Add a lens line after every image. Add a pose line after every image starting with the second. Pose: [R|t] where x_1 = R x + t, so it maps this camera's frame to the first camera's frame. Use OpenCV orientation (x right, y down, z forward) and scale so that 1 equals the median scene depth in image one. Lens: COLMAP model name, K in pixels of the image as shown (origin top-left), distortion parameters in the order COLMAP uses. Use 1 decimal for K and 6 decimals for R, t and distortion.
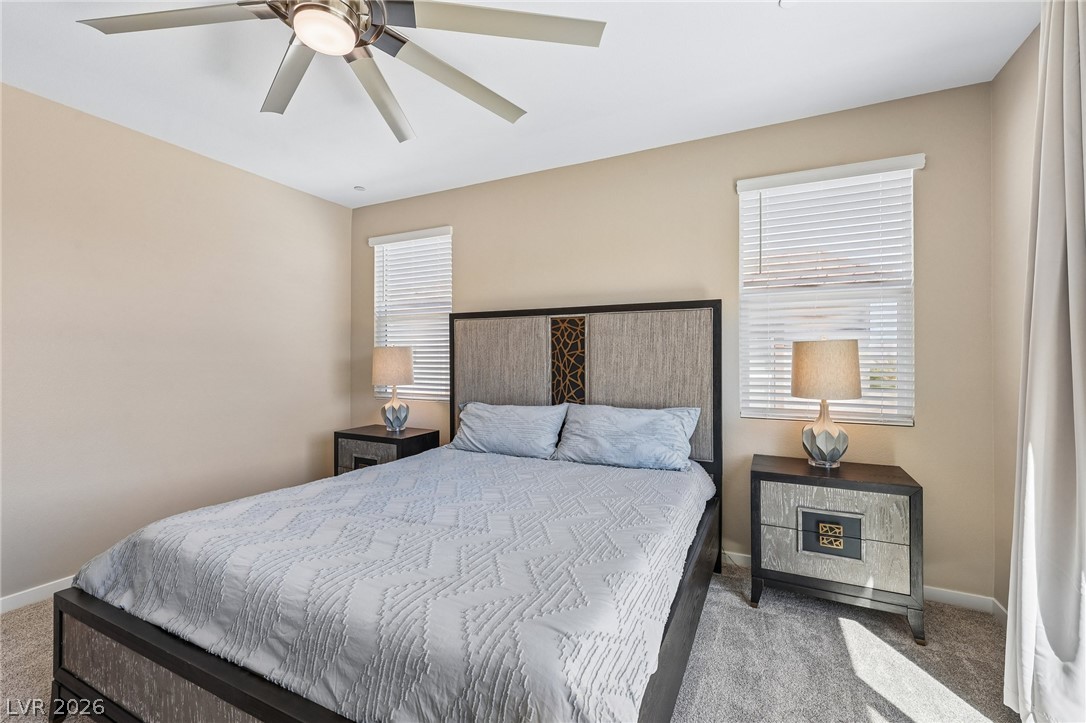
lens RADIAL K [[458.2, 0, 545.3], [0, 458.2, 361.2], [0, 0, 1]] dist [-0.002104, 0.001327]
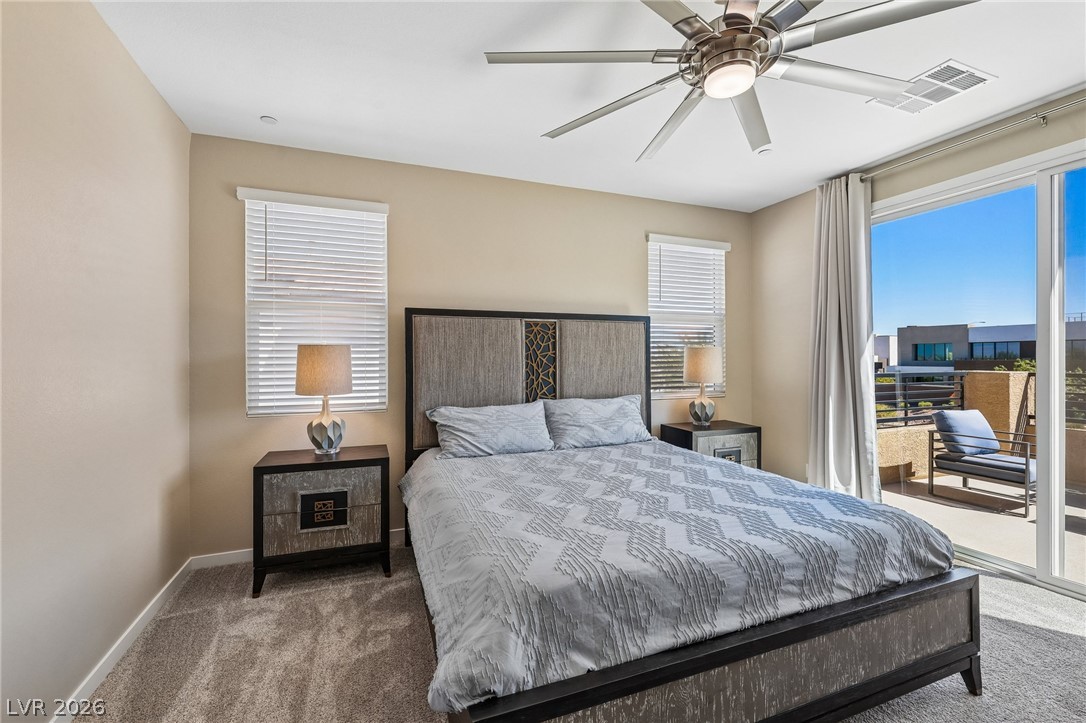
lens RADIAL K [[458.2, 0, 539.6], [0, 458.2, 362.5], [0, 0, 1]] dist [-0.002104, 0.001327]
pose [[0.680850, -0.008516, 0.732373, -0.762988], [0.008649, 0.999956, 0.003586, -0.001087], [-0.732372, 0.003893, 0.680894, 0.253139]]
